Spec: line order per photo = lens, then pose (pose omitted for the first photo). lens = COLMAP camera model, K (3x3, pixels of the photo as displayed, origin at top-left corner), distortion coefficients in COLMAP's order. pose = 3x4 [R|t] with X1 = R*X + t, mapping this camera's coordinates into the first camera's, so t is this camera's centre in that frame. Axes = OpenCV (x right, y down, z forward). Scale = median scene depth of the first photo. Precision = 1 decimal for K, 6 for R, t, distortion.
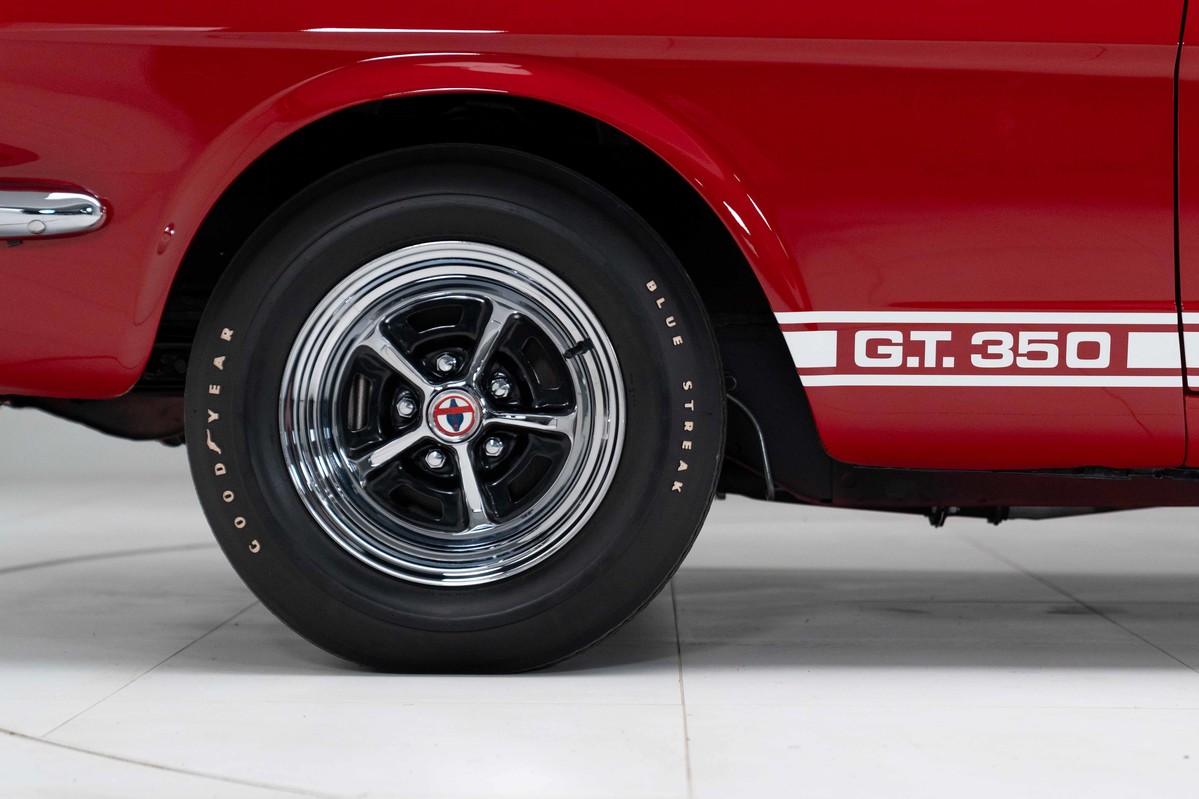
lens RADIAL K [[2301.7, 0, 597.7], [0, 2301.7, 396.8], [0, 0, 1]] dist [-0.027056, 0.000000]
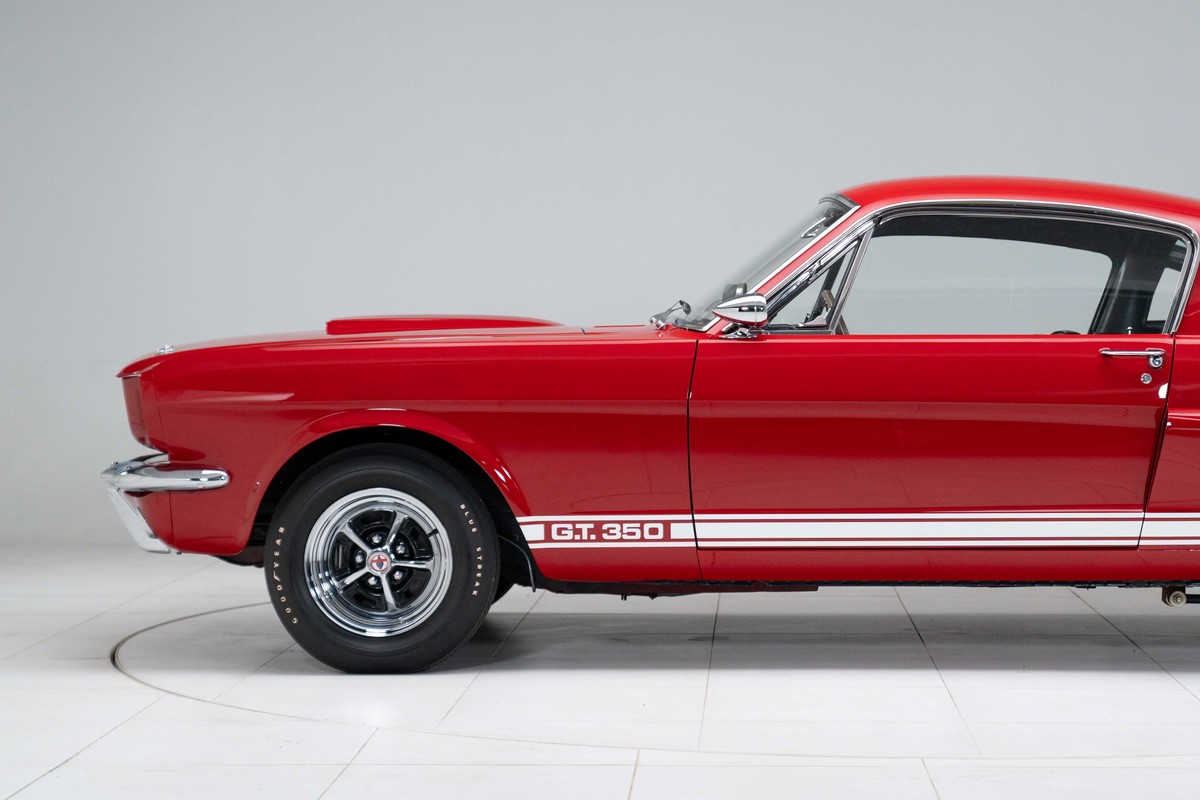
lens RADIAL K [[2303.6, 0, 615.6], [0, 2303.6, 365.6], [0, 0, 1]] dist [-0.027056, 0.000000]
pose [[0.999361, -0.013643, -0.033036, 0.254123], [0.013422, 0.999886, -0.006910, -0.170945], [0.033127, 0.006462, 0.999430, -1.310856]]
